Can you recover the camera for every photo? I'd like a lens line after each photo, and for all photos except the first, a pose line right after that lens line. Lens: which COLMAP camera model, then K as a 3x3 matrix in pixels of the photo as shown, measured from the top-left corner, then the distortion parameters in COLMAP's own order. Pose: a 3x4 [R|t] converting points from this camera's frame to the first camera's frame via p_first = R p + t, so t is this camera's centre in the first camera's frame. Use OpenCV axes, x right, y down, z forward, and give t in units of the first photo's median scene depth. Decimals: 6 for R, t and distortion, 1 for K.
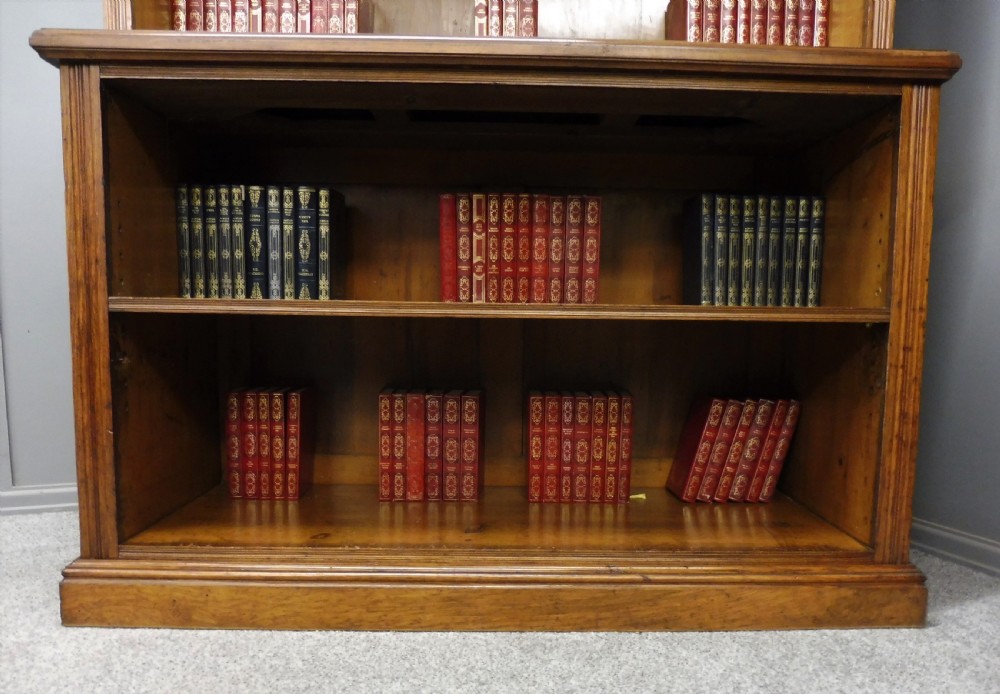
lens RADIAL K [[743.5, 0, 519.4], [0, 743.5, 385.2], [0, 0, 1]] dist [-0.039832, -0.014681]
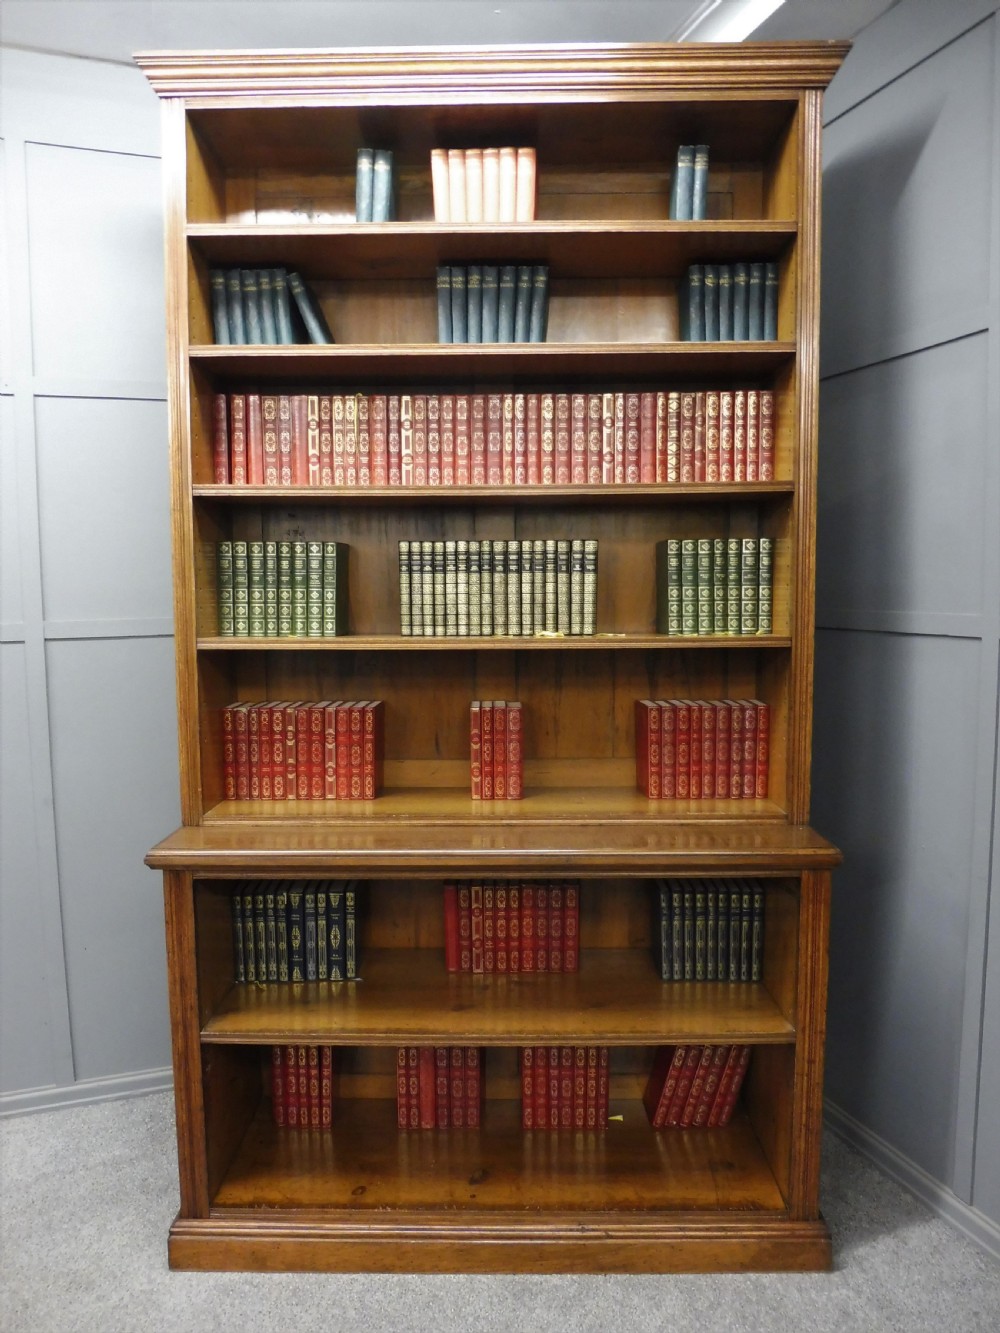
lens RADIAL K [[964.2, 0, 491.6], [0, 964.2, 668.4], [0, 0, 1]] dist [-0.052827, 0.010447]
pose [[0.998851, -0.018740, -0.044102, 0.048096], [0.018233, 0.999763, -0.011885, -0.622610], [0.044315, 0.011067, 0.998956, -0.594929]]
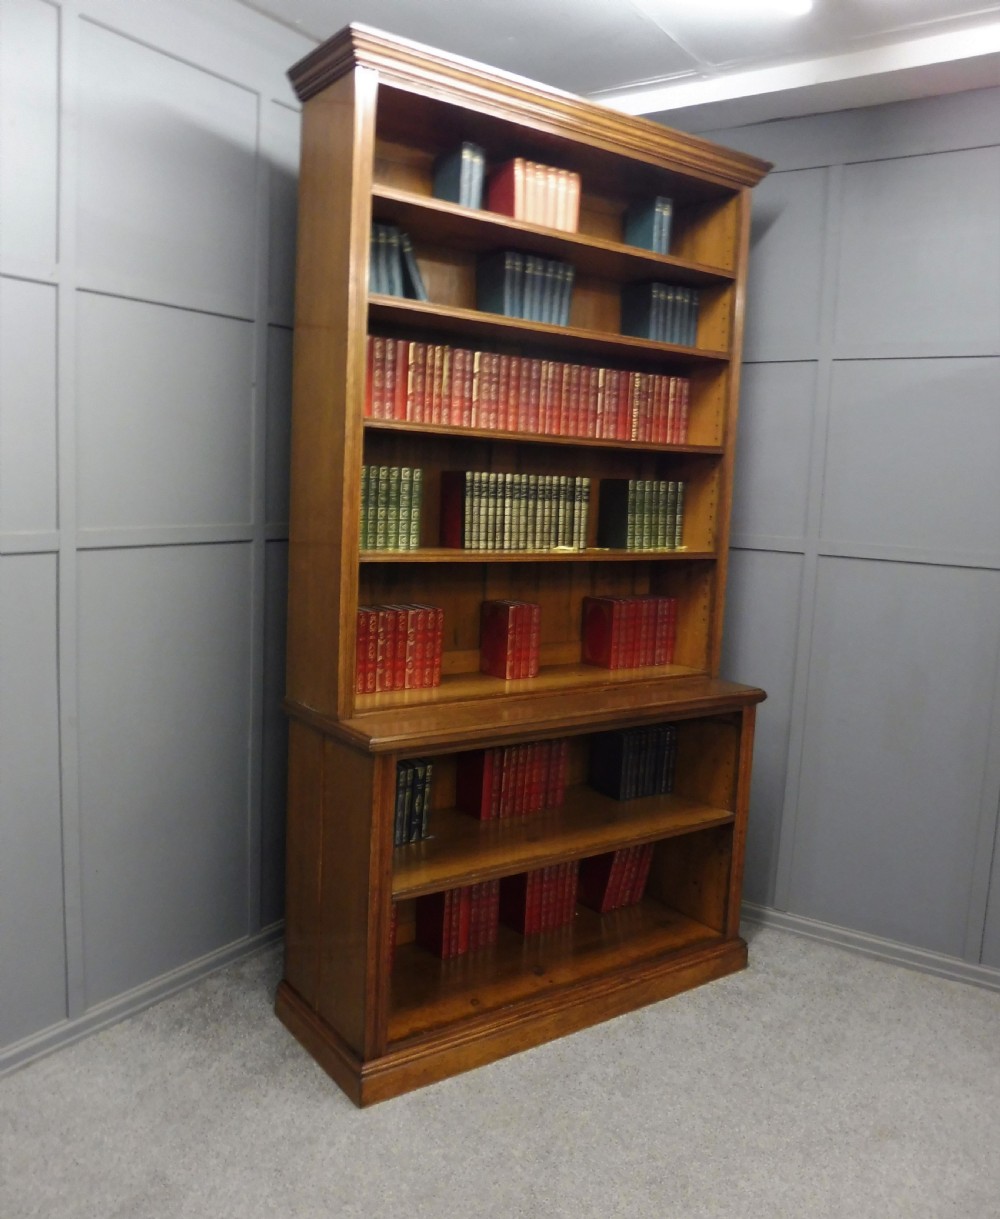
lens RADIAL K [[1001.1, 0, 473.6], [0, 1001.1, 589.1], [0, 0, 1]] dist [-0.037147, -0.018637]
pose [[0.837293, -0.038952, 0.545365, -1.273879], [0.025014, 0.999144, 0.032957, -0.684728], [-0.546182, -0.013953, 0.837551, -0.705023]]
